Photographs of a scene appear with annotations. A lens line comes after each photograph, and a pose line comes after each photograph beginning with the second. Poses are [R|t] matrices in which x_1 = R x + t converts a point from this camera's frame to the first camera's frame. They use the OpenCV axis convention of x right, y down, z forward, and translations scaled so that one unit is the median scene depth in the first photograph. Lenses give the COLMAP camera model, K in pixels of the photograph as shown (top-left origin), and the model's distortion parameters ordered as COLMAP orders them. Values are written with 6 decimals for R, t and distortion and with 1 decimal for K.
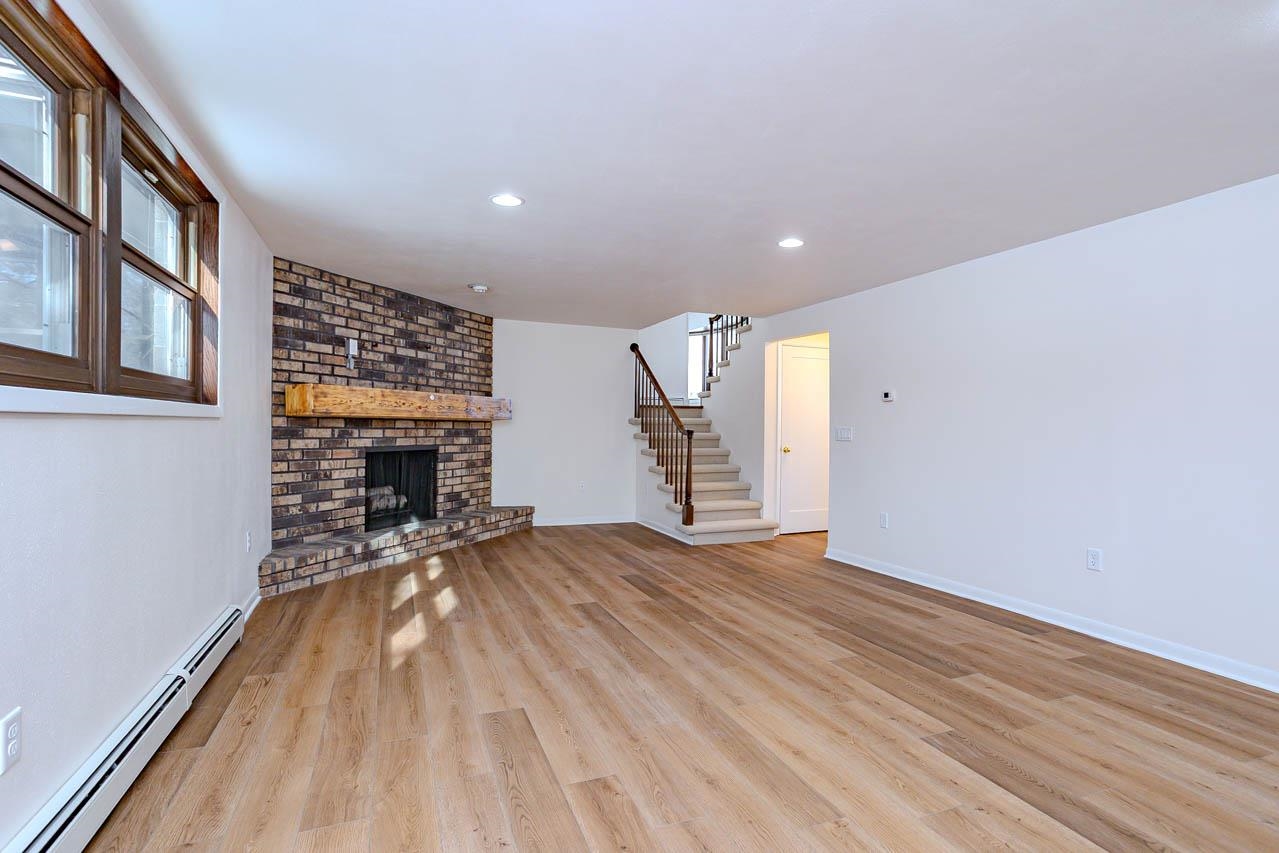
lens RADIAL K [[609.6, 0, 639.5], [0, 609.6, 426.5], [0, 0, 1]] dist [-0.069167, 0.052440]
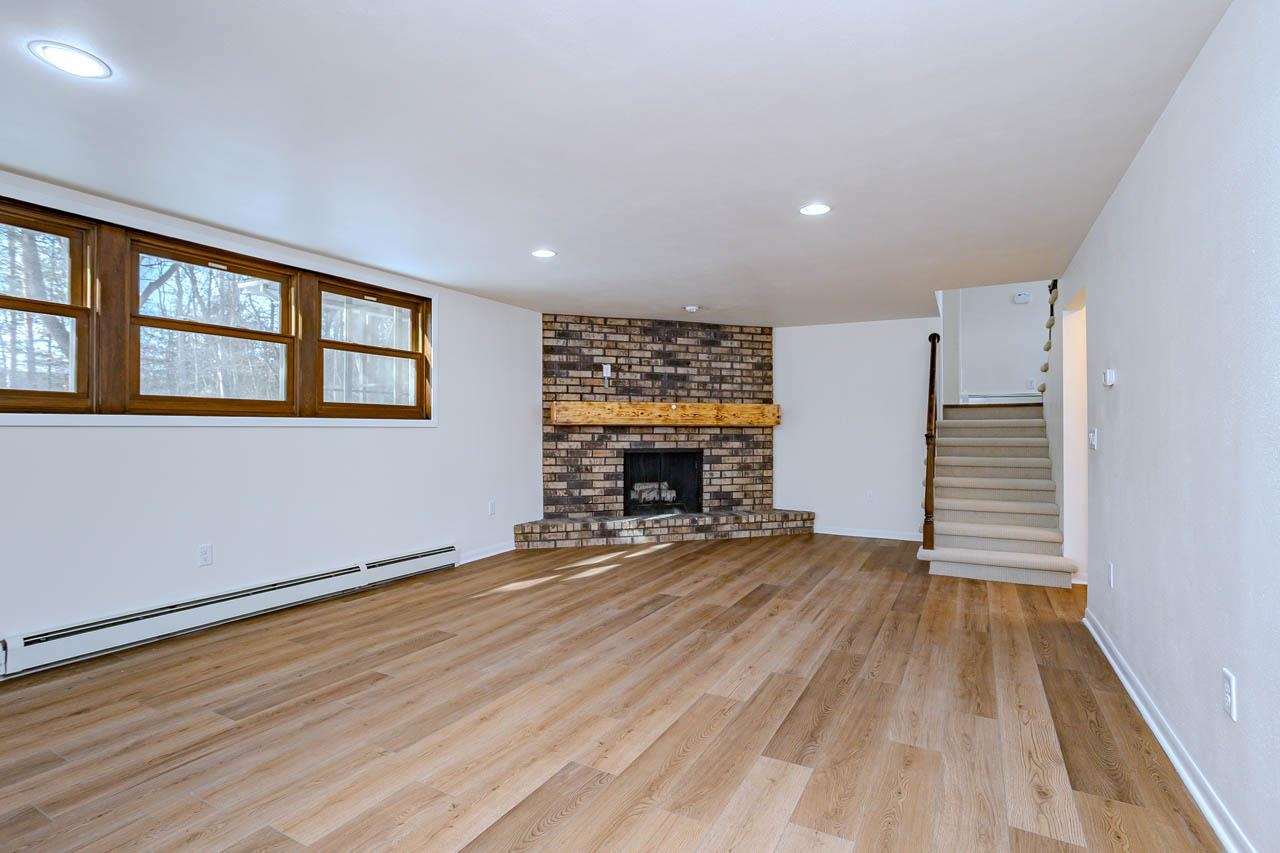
lens RADIAL K [[610.1, 0, 640.0], [0, 610.1, 426.5], [0, 0, 1]] dist [-0.069167, 0.052440]
pose [[0.641486, -0.014349, -0.767001, 0.609174], [0.005355, 0.999884, -0.014227, 0.006892], [0.767116, 0.005019, 0.641488, 0.231345]]
